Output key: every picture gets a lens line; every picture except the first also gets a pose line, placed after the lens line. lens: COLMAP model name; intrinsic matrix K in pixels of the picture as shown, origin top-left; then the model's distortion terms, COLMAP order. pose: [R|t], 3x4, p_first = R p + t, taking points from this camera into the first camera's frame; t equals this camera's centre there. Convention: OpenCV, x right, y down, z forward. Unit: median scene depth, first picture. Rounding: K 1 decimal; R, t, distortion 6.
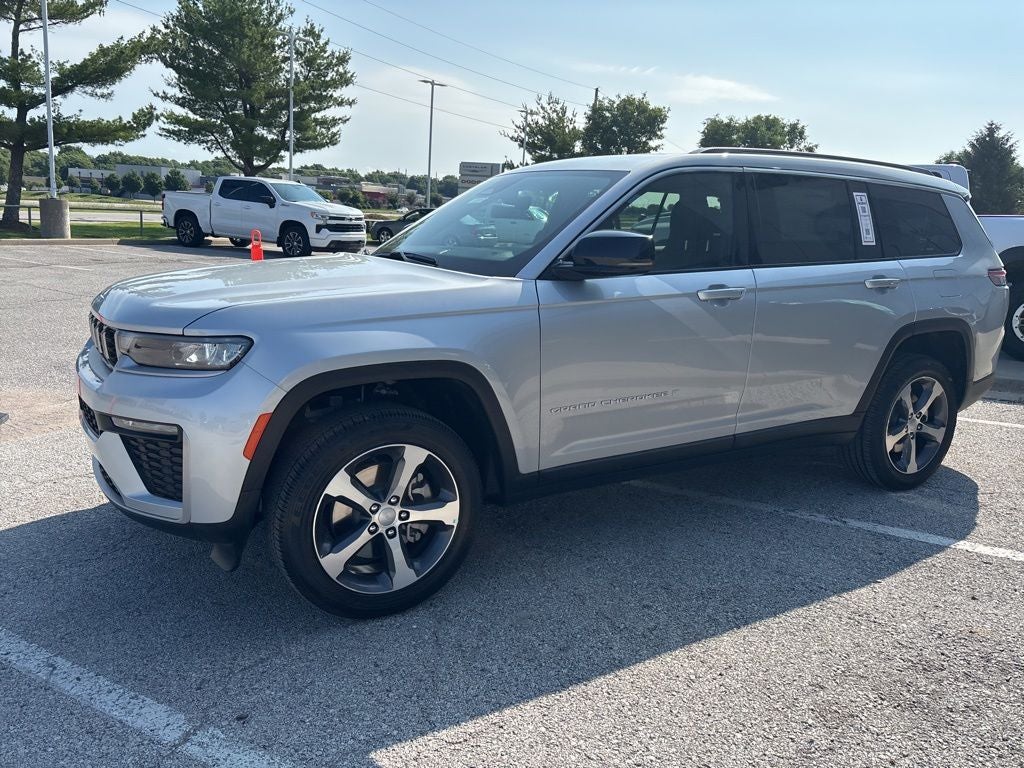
lens RADIAL K [[780.8, 0, 510.4], [0, 780.8, 377.1], [0, 0, 1]] dist [0.047552, -0.054945]
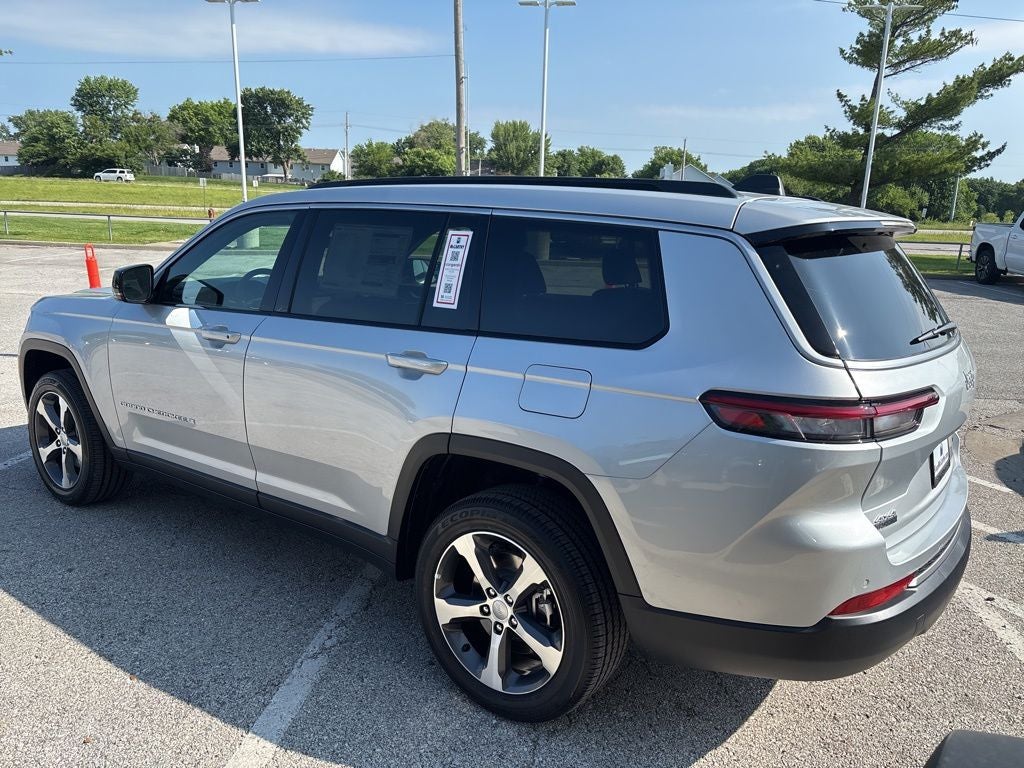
lens RADIAL K [[780.8, 0, 510.4], [0, 780.8, 377.1], [0, 0, 1]] dist [0.047552, -0.054945]
pose [[0.386320, 0.163408, -0.907775, 0.221850], [-0.198691, 0.975819, 0.091099, -0.036730], [0.900710, 0.145173, 0.409446, 0.158055]]
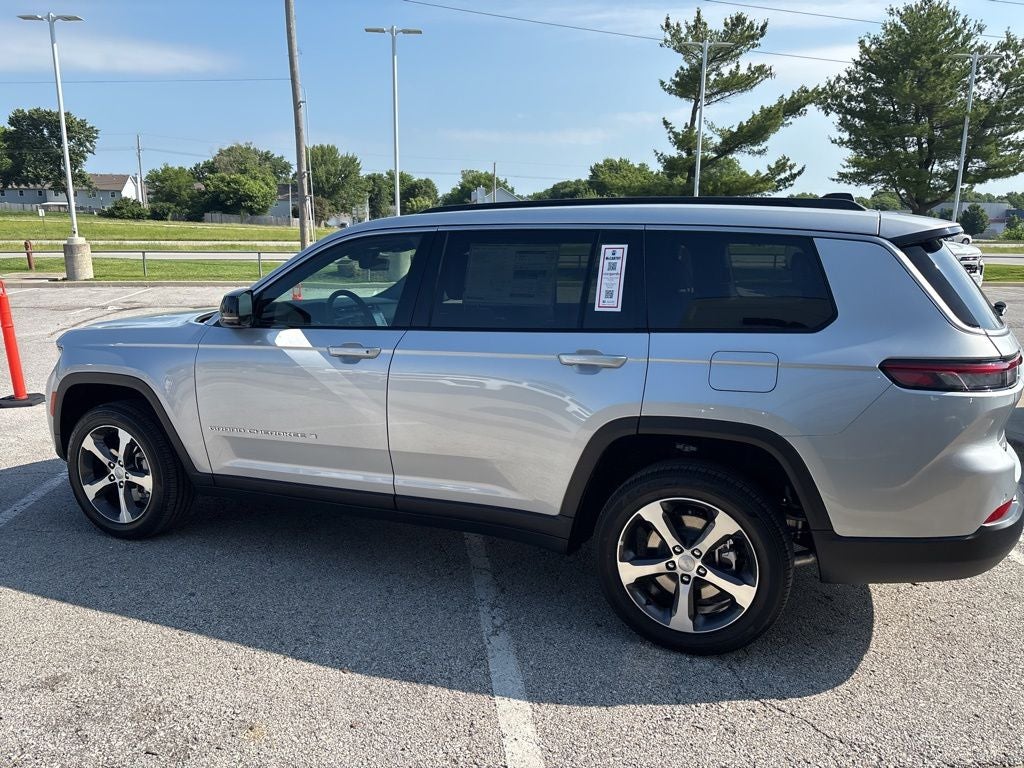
lens RADIAL K [[785.0, 0, 498.3], [0, 785.0, 383.8], [0, 0, 1]] dist [0.044803, -0.052398]
pose [[0.580002, 0.112120, -0.806862, 0.208534], [-0.144852, 0.988893, 0.033290, -0.021399], [0.801633, 0.097568, 0.589801, 0.091891]]
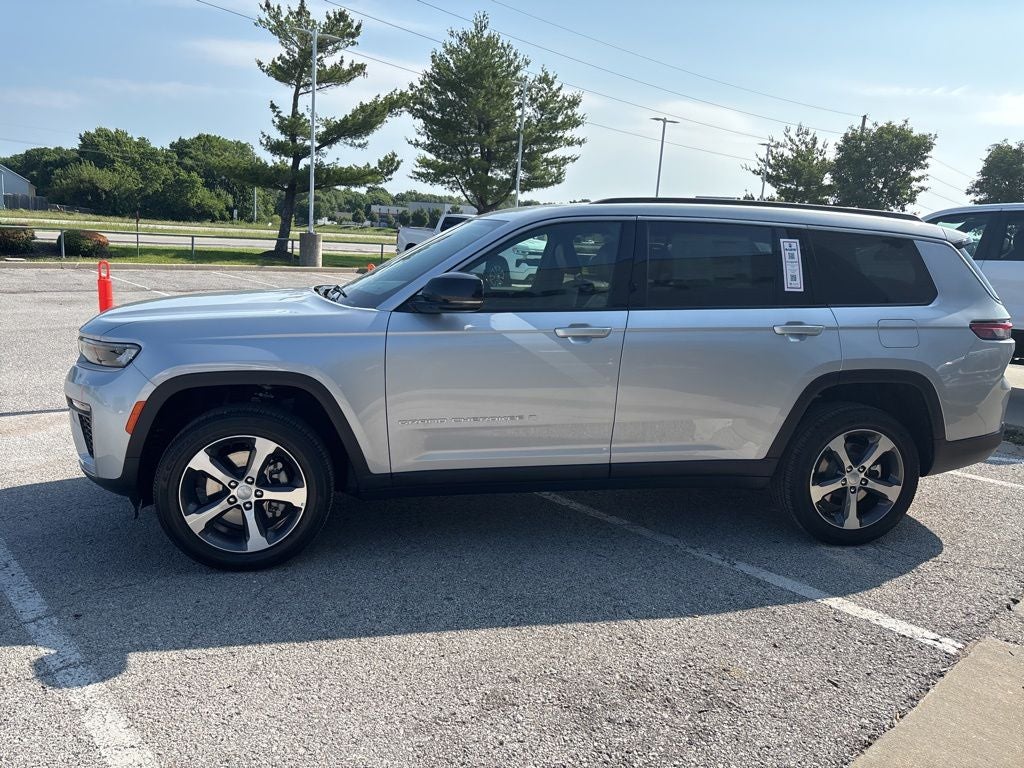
lens RADIAL K [[785.0, 0, 507.7], [0, 785.0, 380.6], [0, 0, 1]] dist [0.009439, 0.006371]
pose [[0.944319, 0.065547, -0.322436, 0.089007], [-0.077324, 0.996721, -0.023838, -0.000684], [0.319817, 0.047442, 0.946291, -0.010569]]
